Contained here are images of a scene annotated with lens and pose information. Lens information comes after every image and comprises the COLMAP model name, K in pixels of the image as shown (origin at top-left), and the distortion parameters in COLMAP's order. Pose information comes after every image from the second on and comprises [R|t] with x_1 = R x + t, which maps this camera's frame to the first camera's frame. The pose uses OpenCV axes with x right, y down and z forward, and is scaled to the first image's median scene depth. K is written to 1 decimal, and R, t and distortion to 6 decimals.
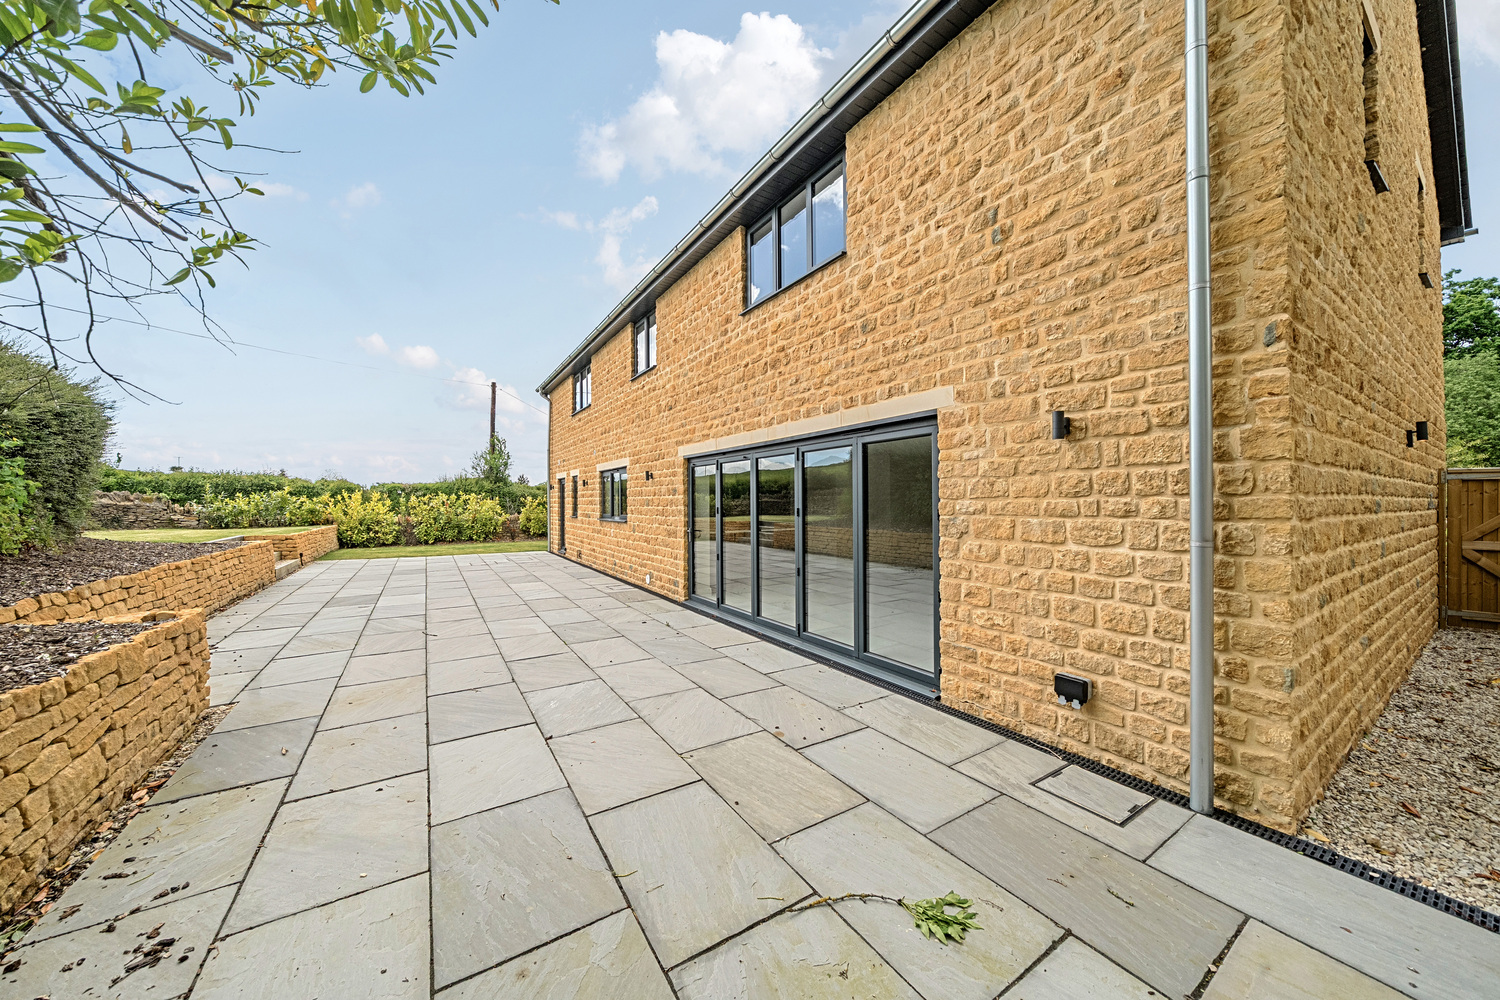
lens RADIAL K [[511.4, 0, 750.0], [0, 511.4, 500.0], [0, 0, 1]] dist [-0.001304, 0.000005]
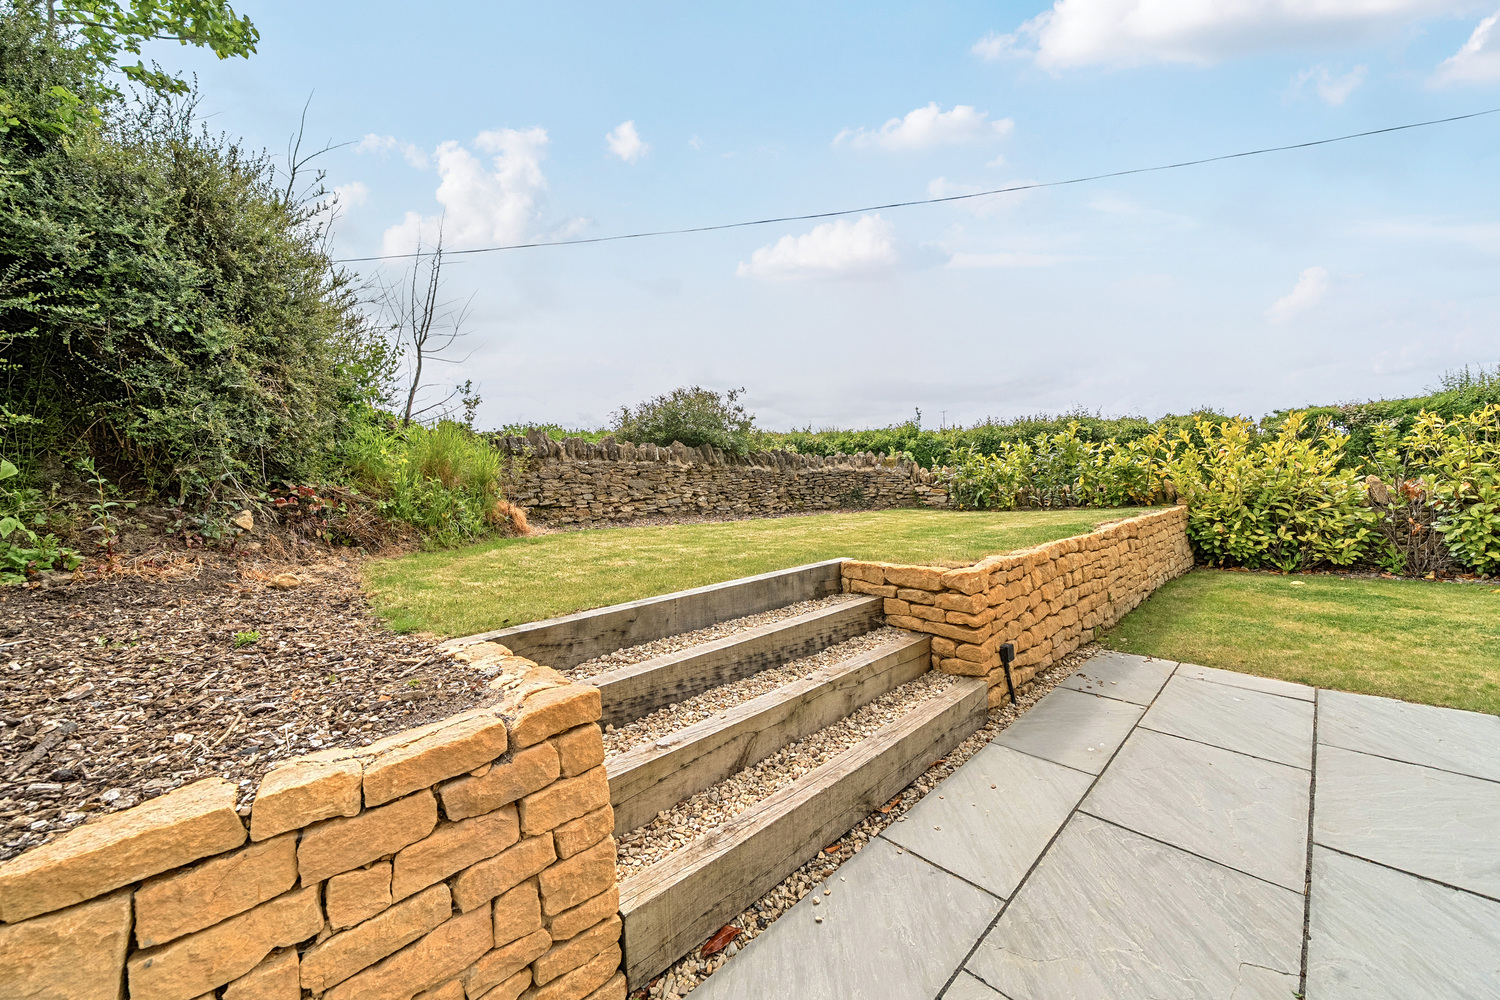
lens RADIAL K [[546.0, 0, 750.0], [0, 546.0, 500.0], [0, 0, 1]] dist [-0.001362, -0.000092]
pose [[0.196450, 0.014406, -0.980408, -0.464156], [0.048510, 0.998525, 0.024393, 0.017932], [0.979313, -0.052352, 0.195461, 0.592520]]
